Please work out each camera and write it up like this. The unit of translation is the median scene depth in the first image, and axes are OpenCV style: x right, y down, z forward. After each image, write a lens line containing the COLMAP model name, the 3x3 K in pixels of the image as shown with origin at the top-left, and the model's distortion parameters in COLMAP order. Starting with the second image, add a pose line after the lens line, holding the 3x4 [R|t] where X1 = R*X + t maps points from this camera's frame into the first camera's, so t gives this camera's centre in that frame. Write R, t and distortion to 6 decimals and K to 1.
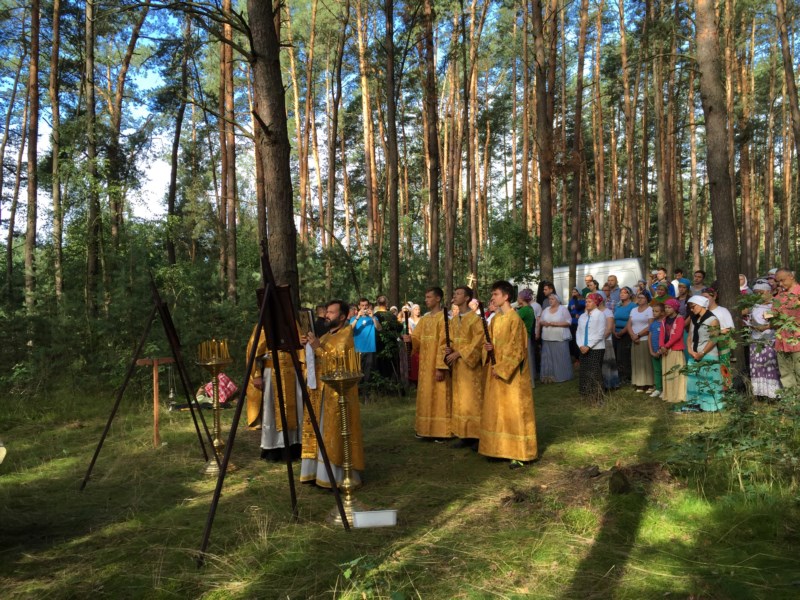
lens RADIAL K [[680.3, 0, 401.8], [0, 680.3, 306.1], [0, 0, 1]] dist [0.088025, -0.125933]
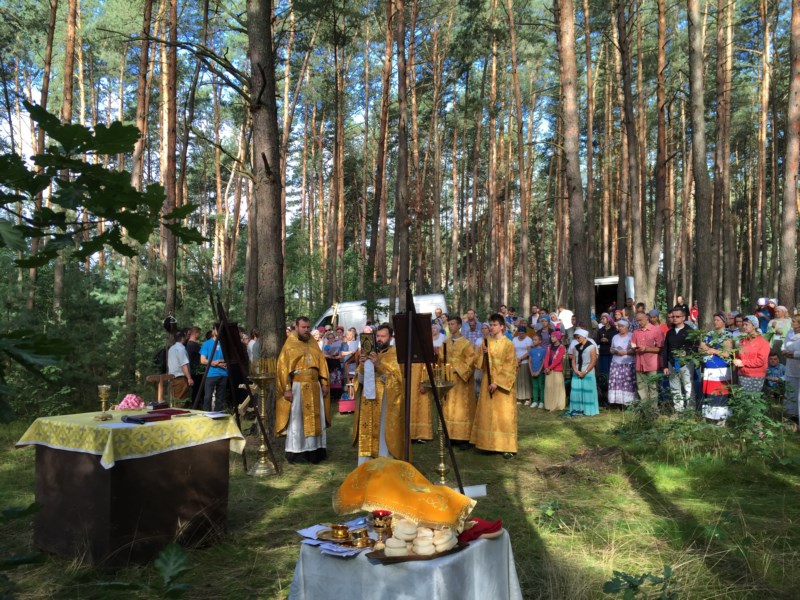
lens RADIAL K [[680.3, 0, 401.8], [0, 680.3, 306.1], [0, 0, 1]] dist [0.088025, -0.125933]
pose [[0.932422, 0.038872, 0.359275, -0.369584], [-0.024232, 0.998686, -0.045164, 0.009350], [-0.360558, 0.033406, 0.932138, -0.107386]]
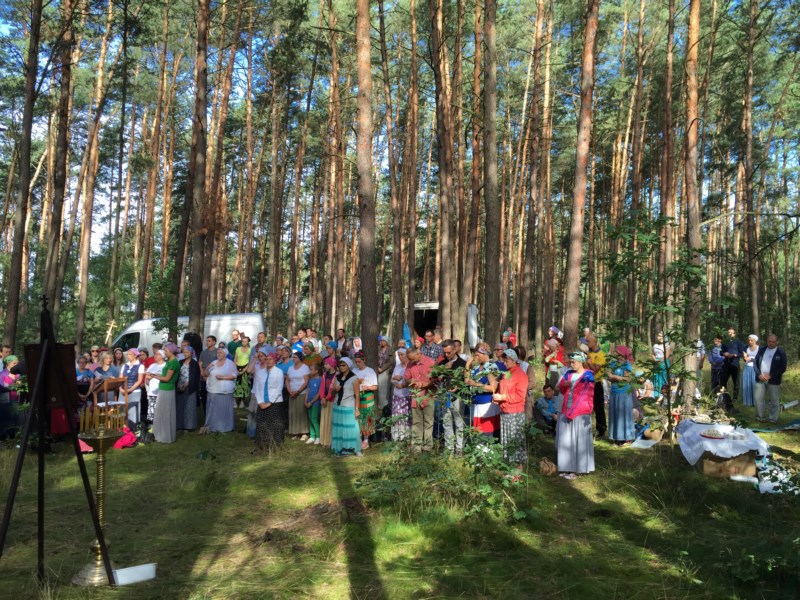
lens RADIAL K [[681.4, 0, 396.0], [0, 681.4, 283.8], [0, 0, 1]] dist [0.194191, -0.132535]
pose [[0.839171, 0.098793, 0.534820, -0.170534], [-0.045184, 0.992628, -0.112463, -0.010784], [-0.541988, 0.070210, 0.837448, -0.066542]]
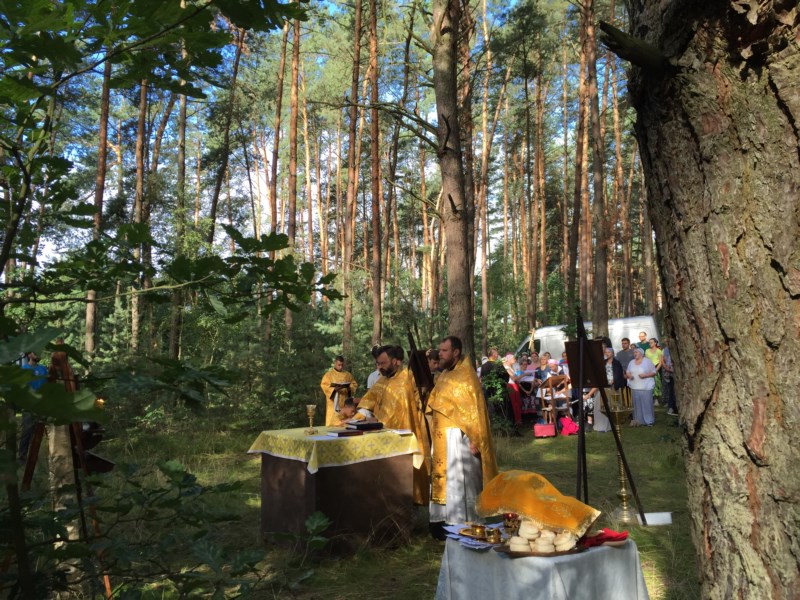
lens RADIAL K [[680.3, 0, 401.8], [0, 680.3, 306.1], [0, 0, 1]] dist [0.088025, -0.125933]
pose [[0.997862, 0.019190, 0.062480, -0.346892], [-0.014441, 0.997035, -0.075586, 0.006760], [-0.063745, 0.074522, 0.995180, -0.175550]]
